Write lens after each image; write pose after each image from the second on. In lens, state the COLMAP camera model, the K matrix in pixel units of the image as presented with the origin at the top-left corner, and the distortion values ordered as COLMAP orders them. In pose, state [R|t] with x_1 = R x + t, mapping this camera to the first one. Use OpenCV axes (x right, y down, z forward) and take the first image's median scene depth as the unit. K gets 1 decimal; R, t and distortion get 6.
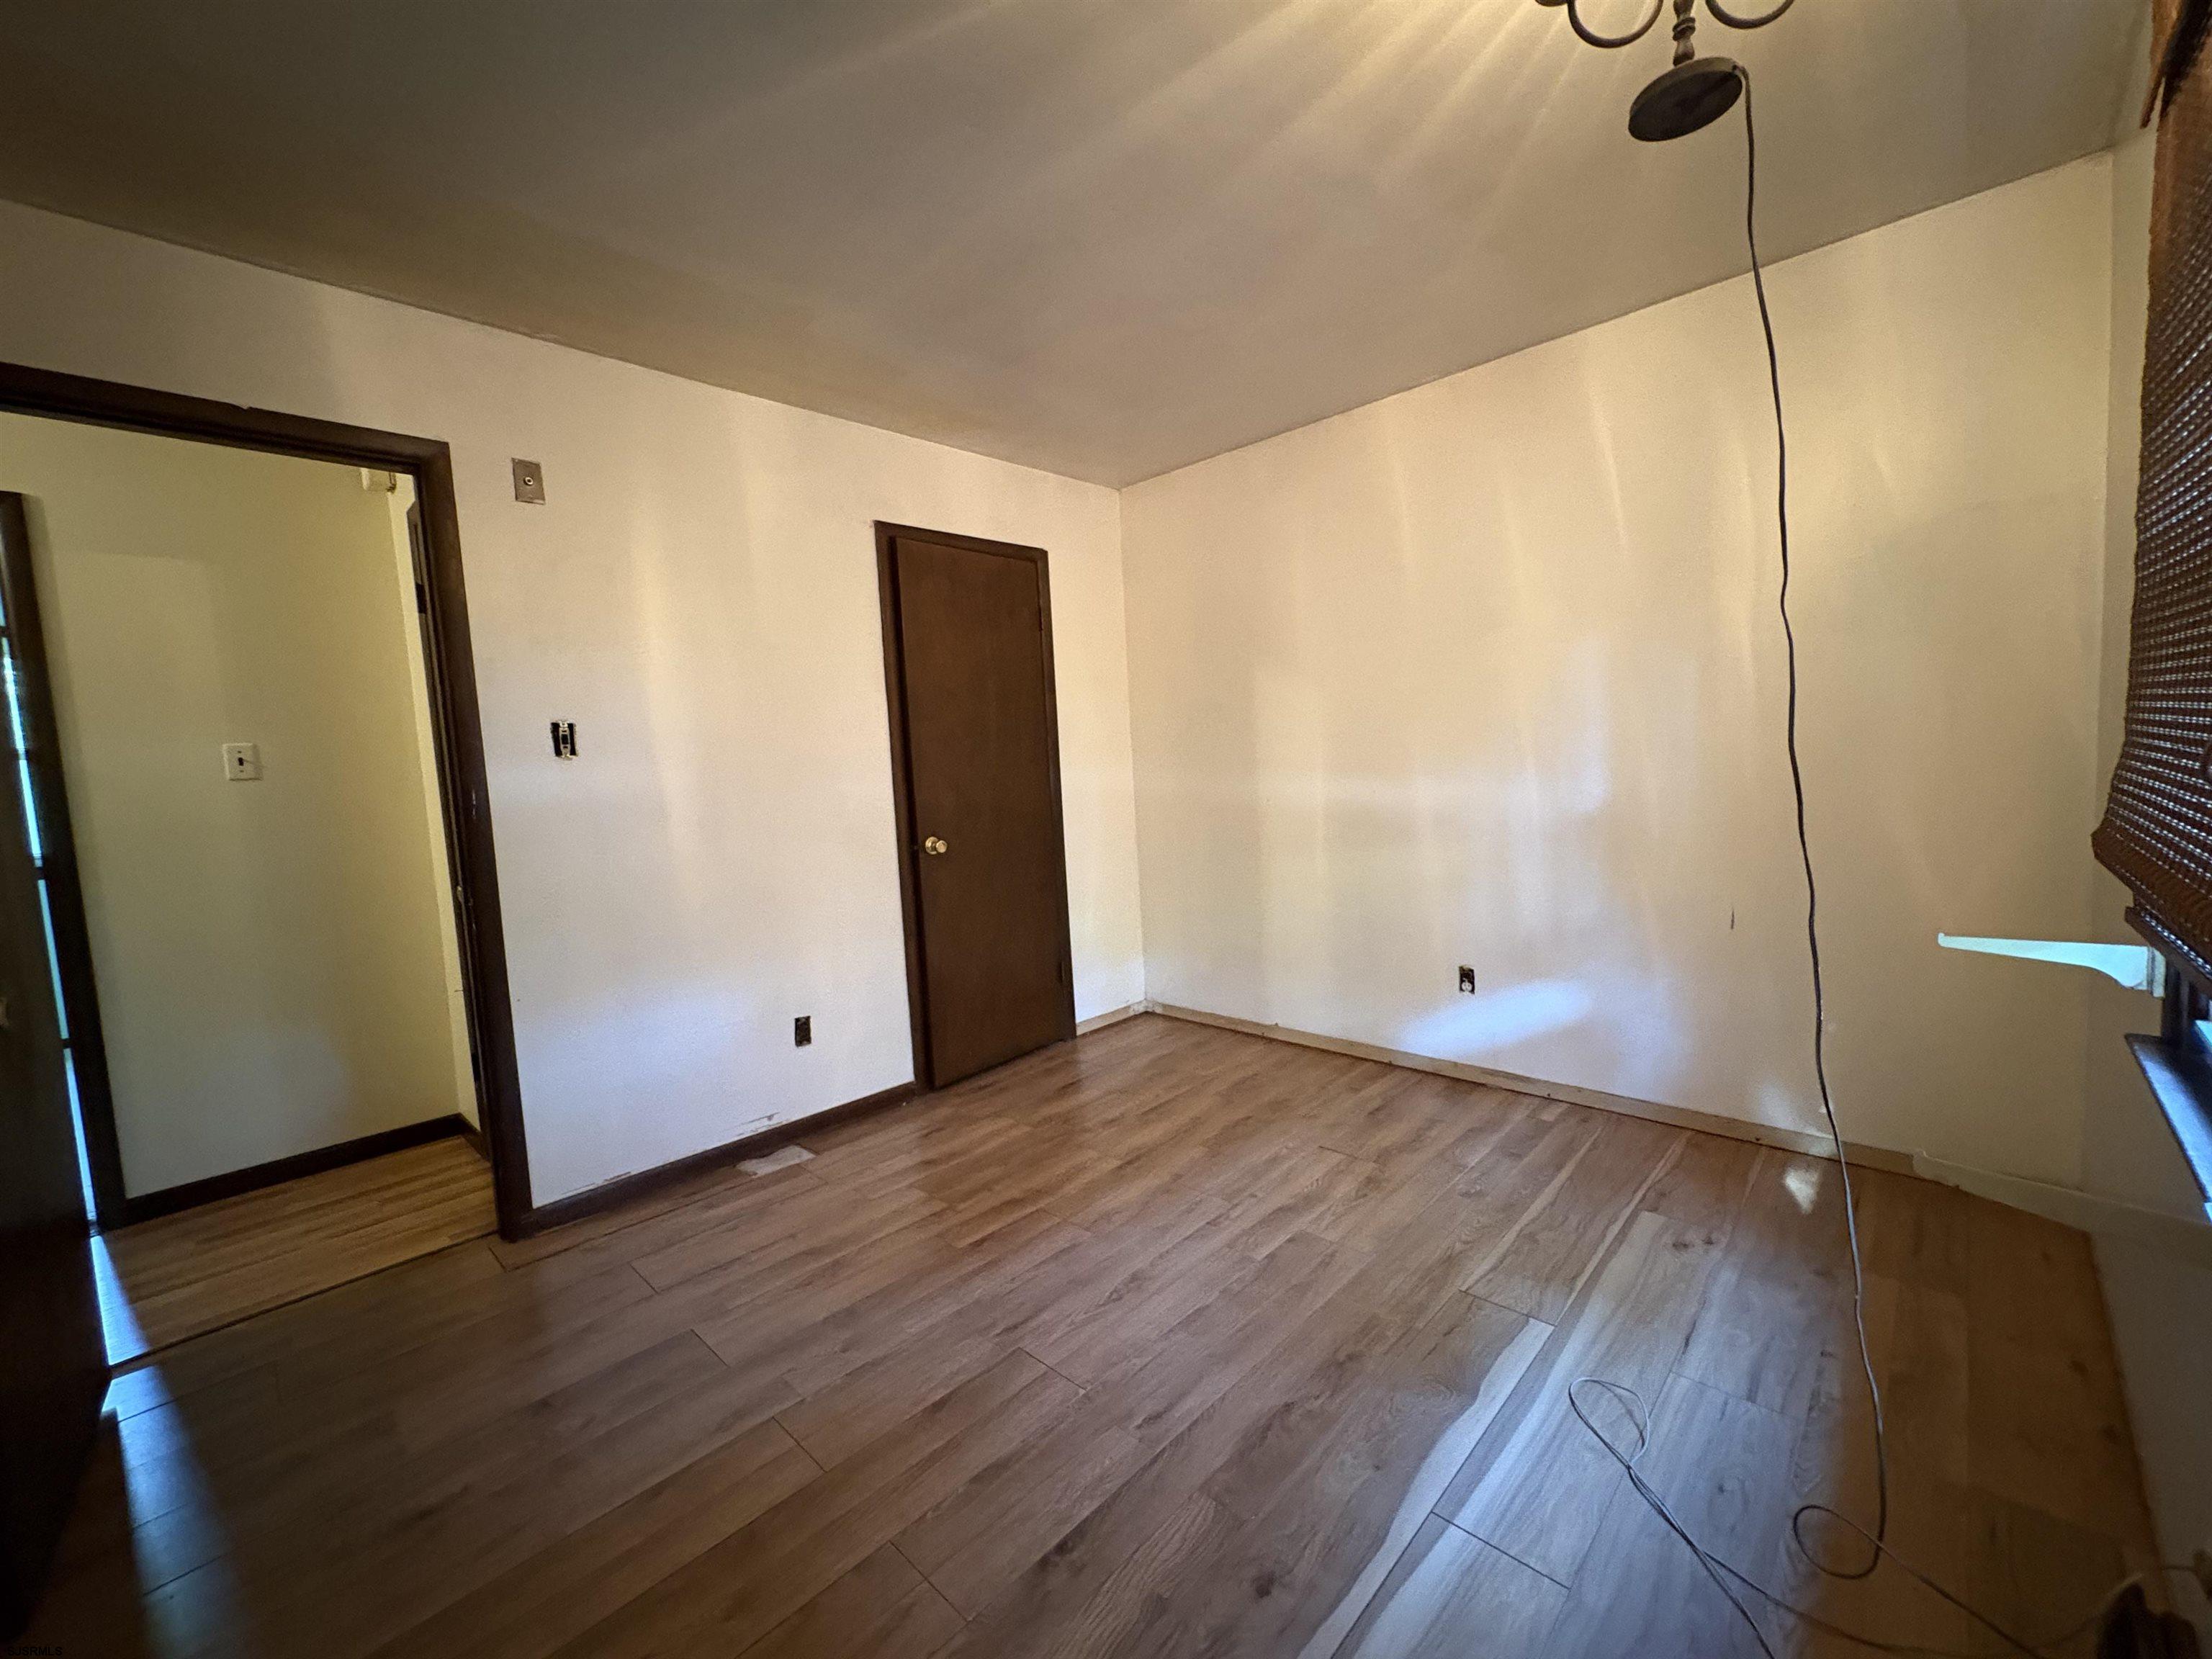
lens RADIAL K [[880.8, 0, 1104.4], [0, 880.8, 830.4], [0, 0, 1]] dist [0.001541, 0.000302]
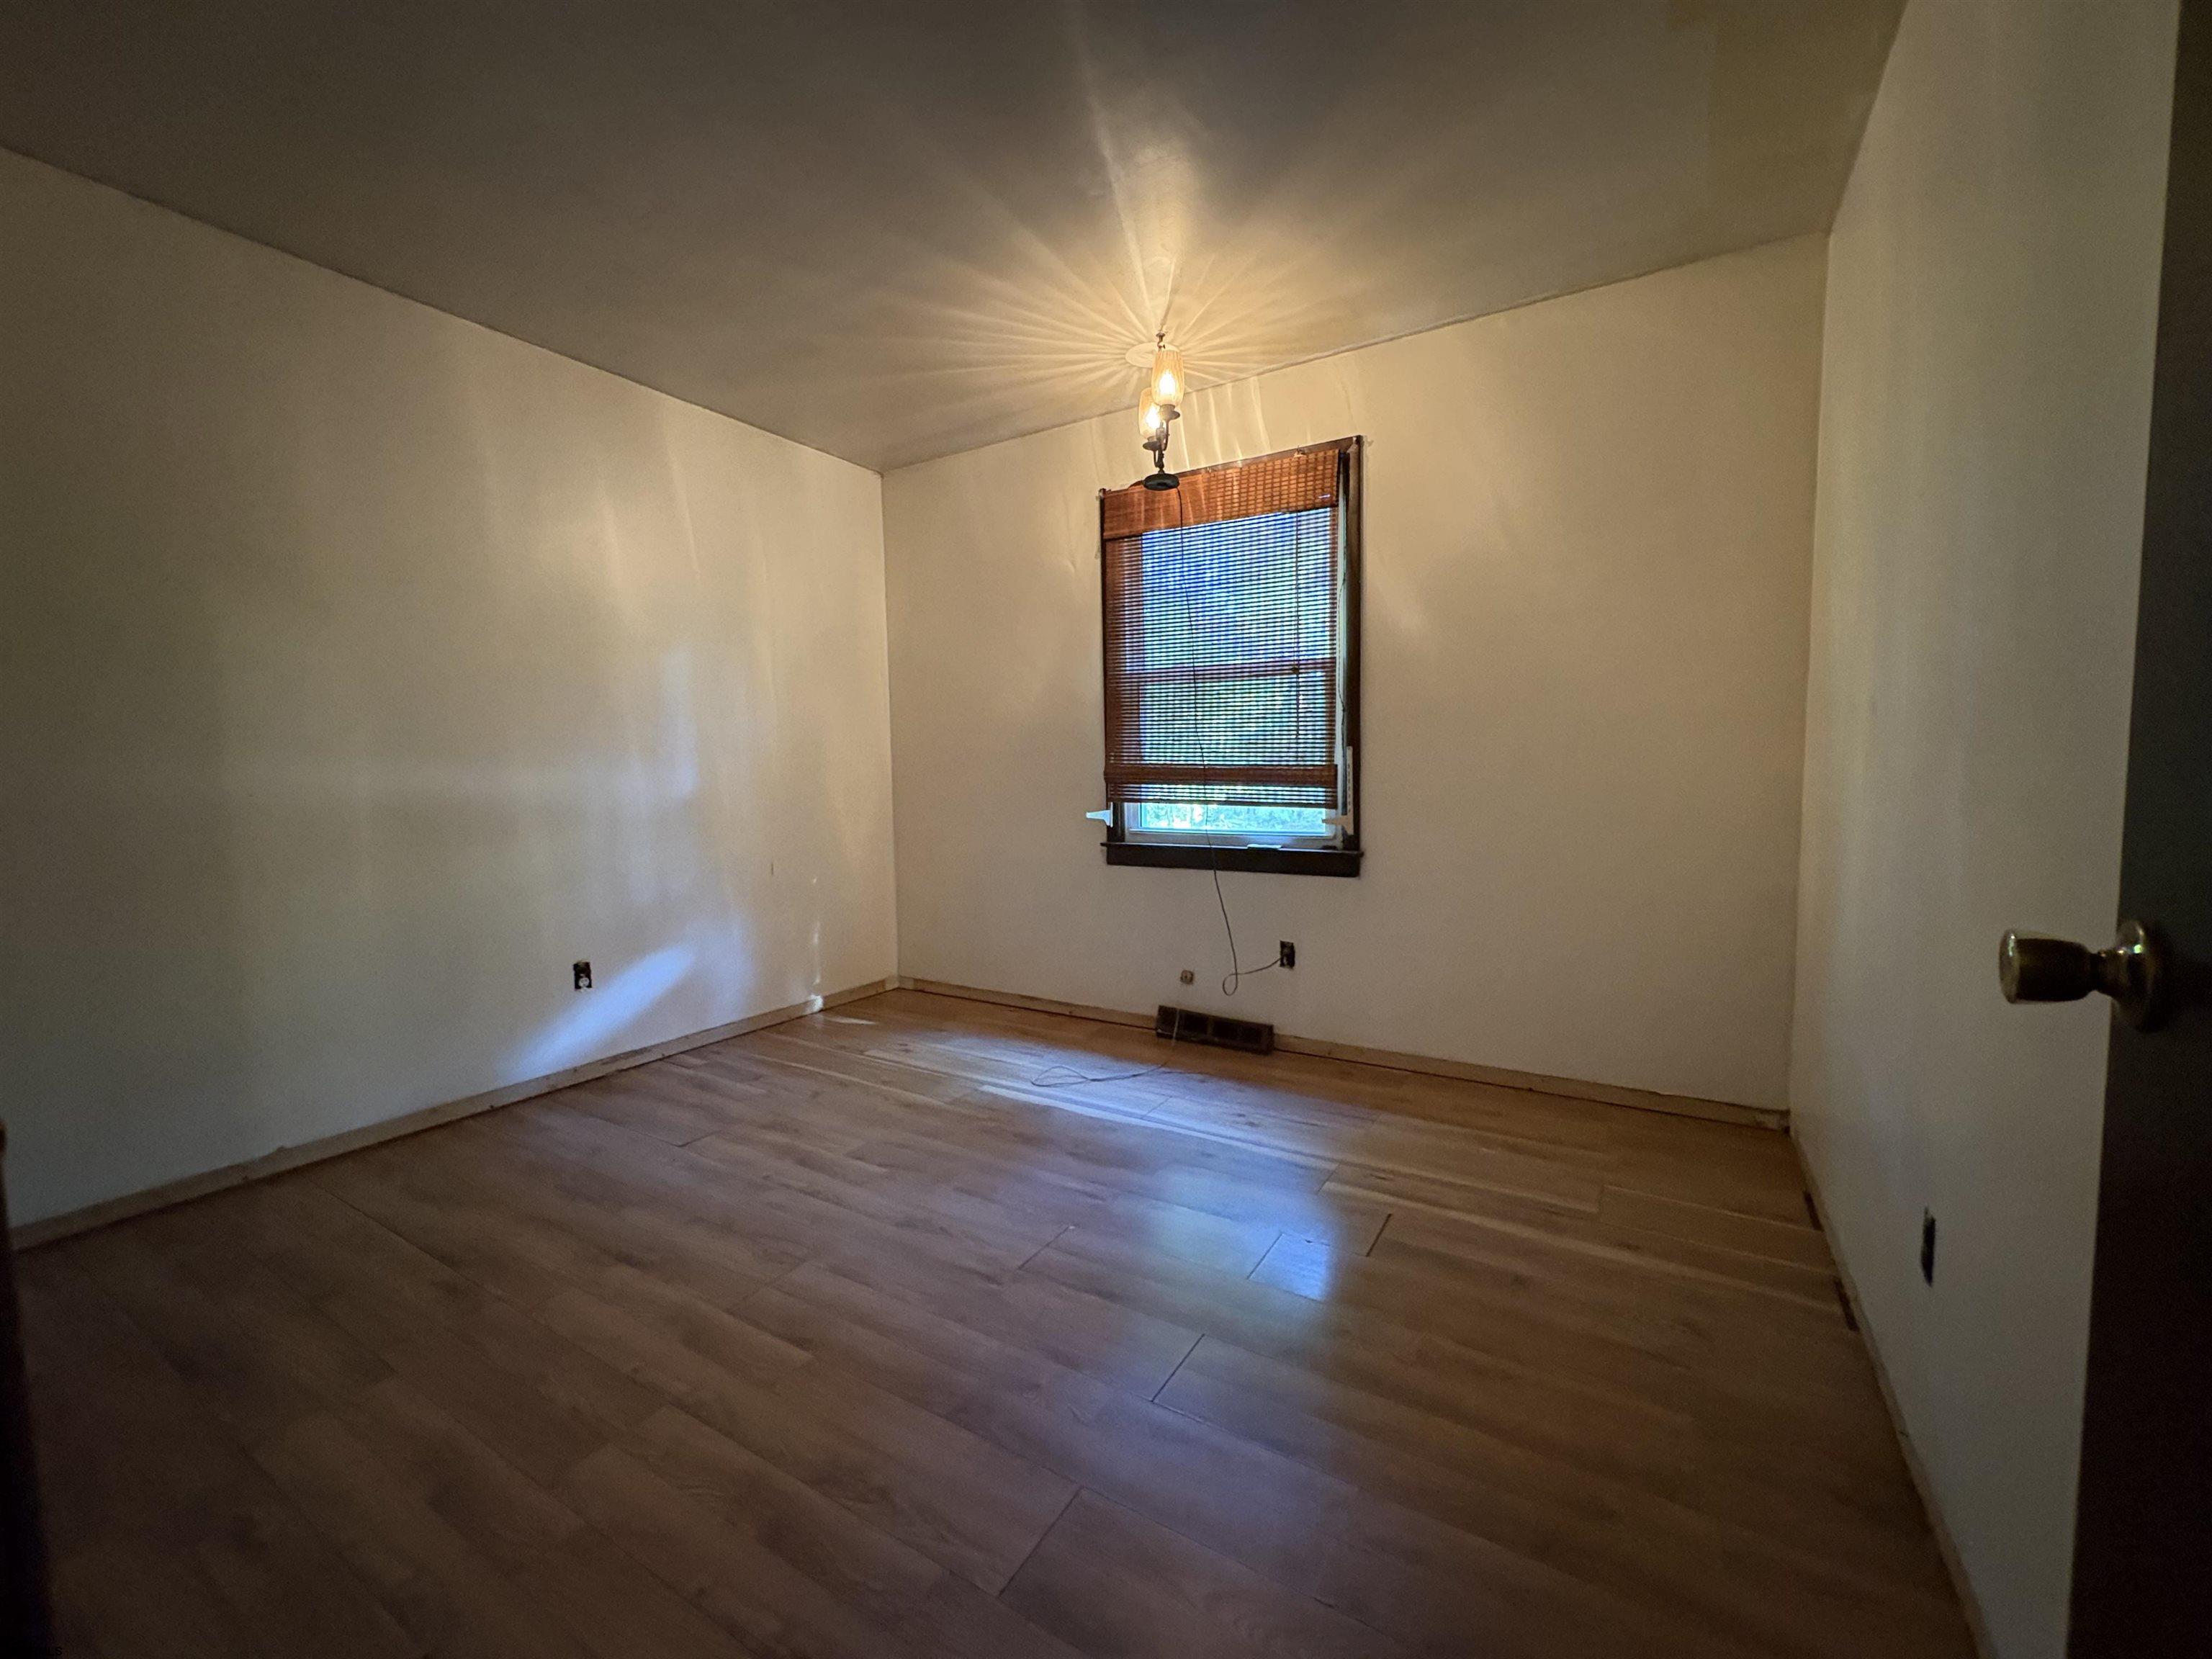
lens RADIAL K [[880.8, 0, 1104.4], [0, 880.8, 830.4], [0, 0, 1]] dist [0.001541, 0.000302]
pose [[-0.215690, -0.011440, 0.976395, -0.794035], [0.101673, 0.994233, 0.034109, 0.044842], [-0.971154, 0.106630, -0.213283, 0.771426]]
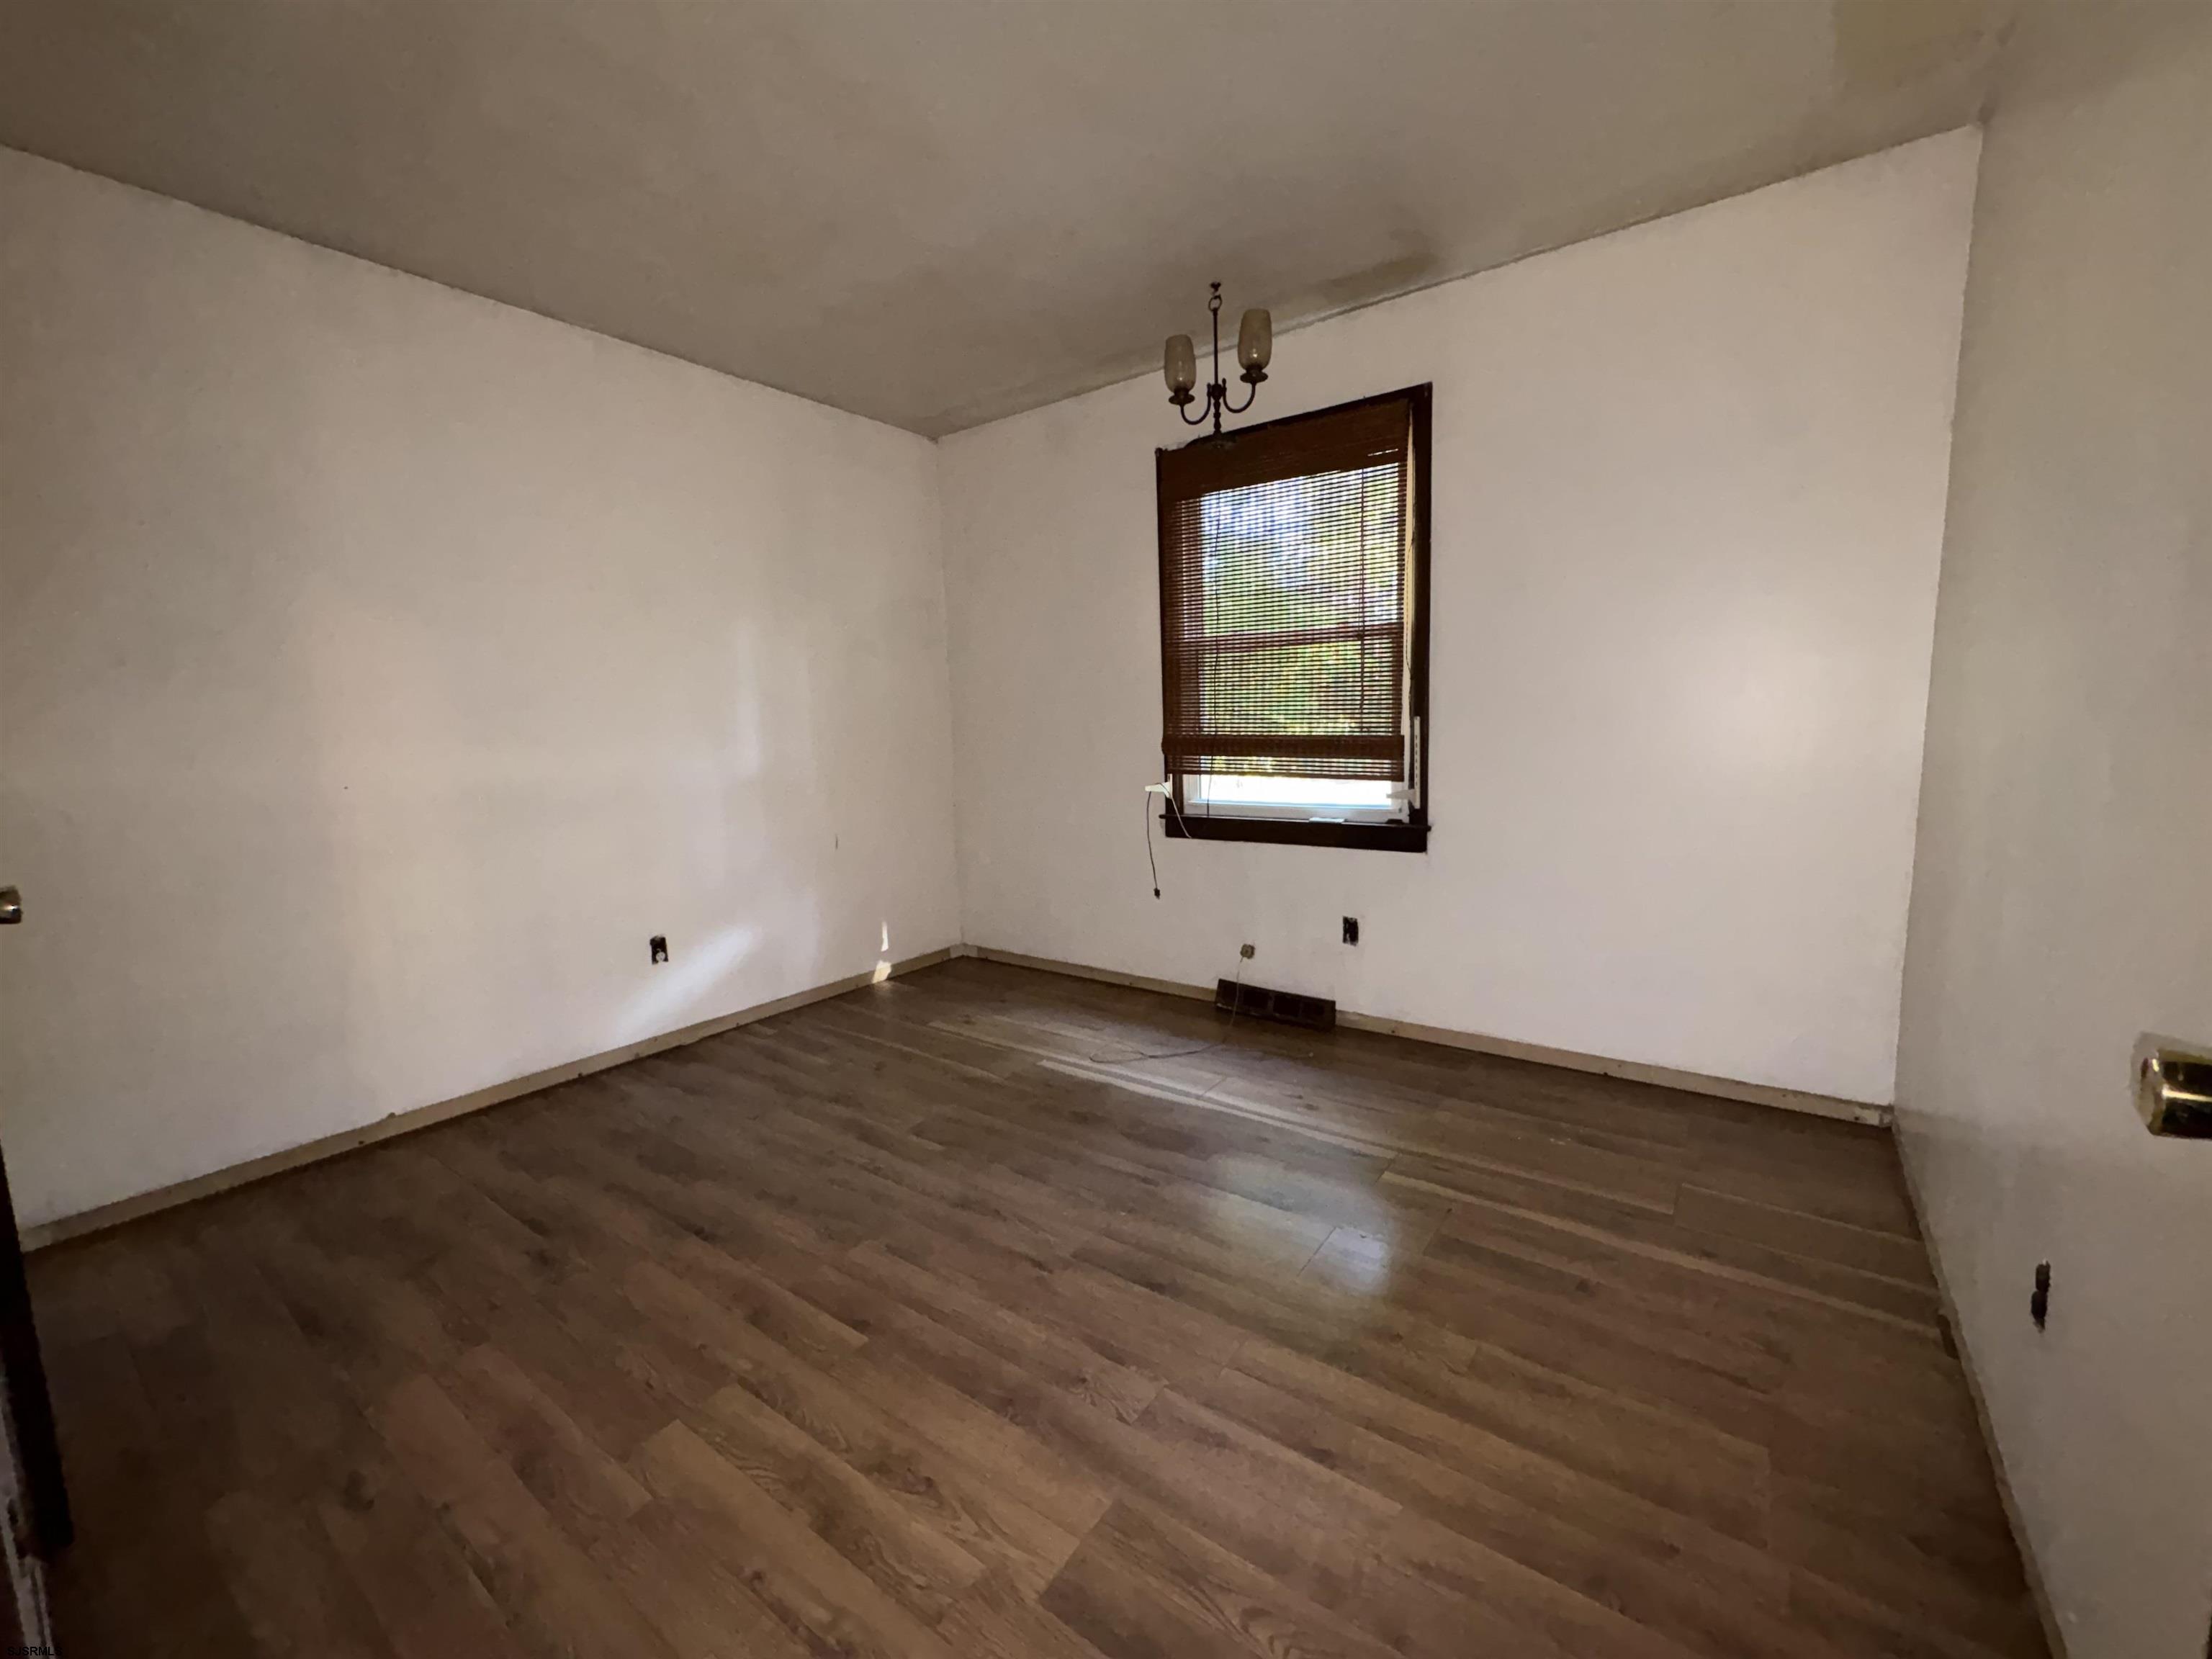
lens RADIAL K [[880.8, 0, 1104.4], [0, 880.8, 830.4], [0, 0, 1]] dist [0.001541, 0.000302]
pose [[-0.137191, -0.063143, 0.988530, -0.781733], [0.113886, 0.990343, 0.079065, 0.016040], [-0.983976, 0.123427, -0.128675, 0.746010]]
